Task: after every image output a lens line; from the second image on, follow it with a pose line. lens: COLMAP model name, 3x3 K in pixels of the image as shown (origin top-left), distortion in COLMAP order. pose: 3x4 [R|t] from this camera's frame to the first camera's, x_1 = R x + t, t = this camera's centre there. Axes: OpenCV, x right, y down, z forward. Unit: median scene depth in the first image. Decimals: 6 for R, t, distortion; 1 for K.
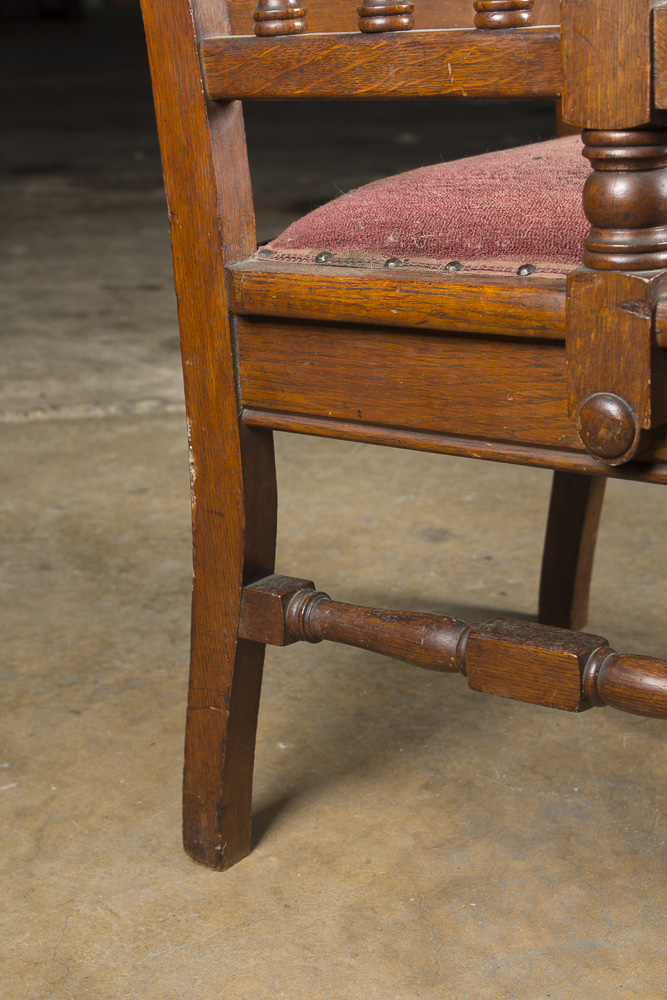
lens RADIAL K [[1760.3, 0, 333.5], [0, 1760.3, 500.0], [0, 0, 1]] dist [0.017955, 0.034899]
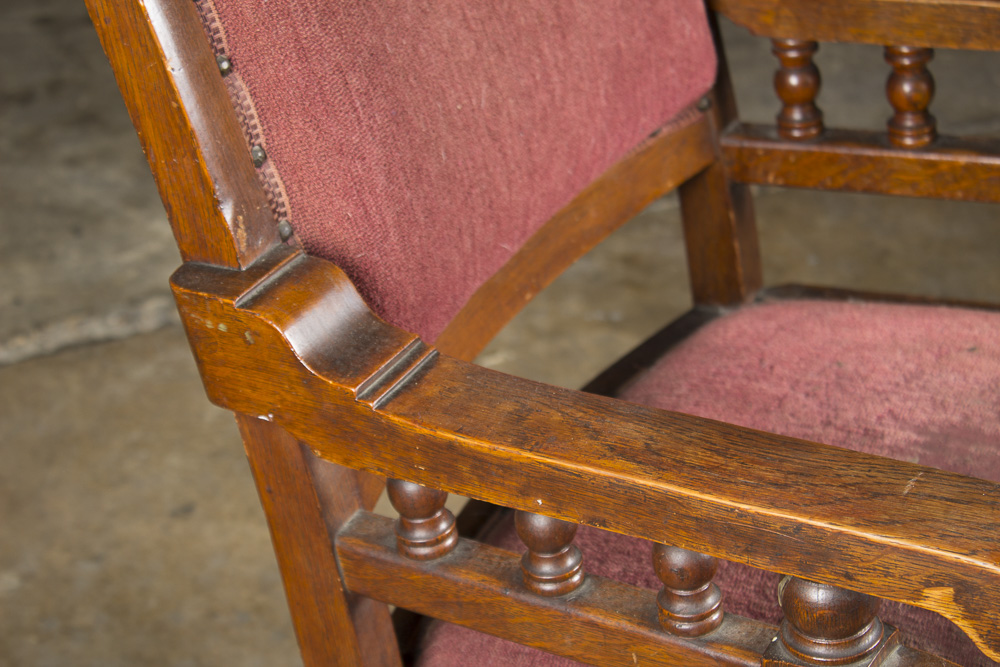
lens RADIAL K [[2393.5, 0, 500.0], [0, 2393.5, 333.5], [0, 0, 1]] dist [0.072506, 0.160147]
pose [[0.991651, -0.107212, 0.071657, -0.058019], [0.088264, 0.969427, 0.228956, -0.538289], [-0.094013, -0.220719, 0.970796, -0.135202]]
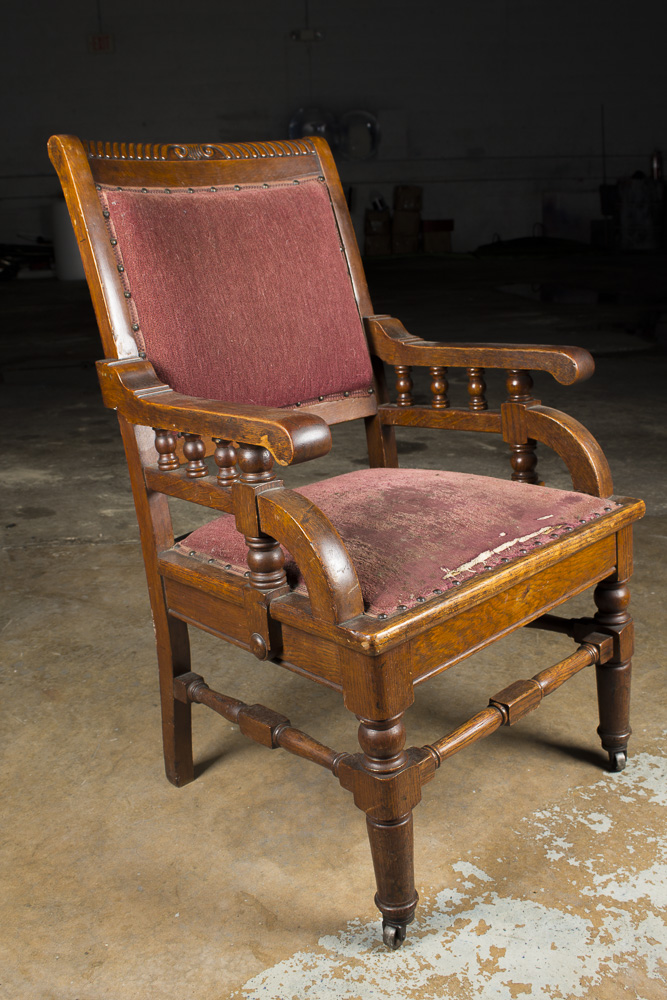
lens RADIAL K [[986.7, 0, 333.5], [0, 986.7, 500.0], [0, 0, 1]] dist [-0.133521, 0.131256]
pose [[0.981162, 0.023160, -0.191791, 0.389642], [-0.022941, 0.999731, 0.003360, -0.191889], [0.191817, 0.001103, 0.981430, -0.268257]]
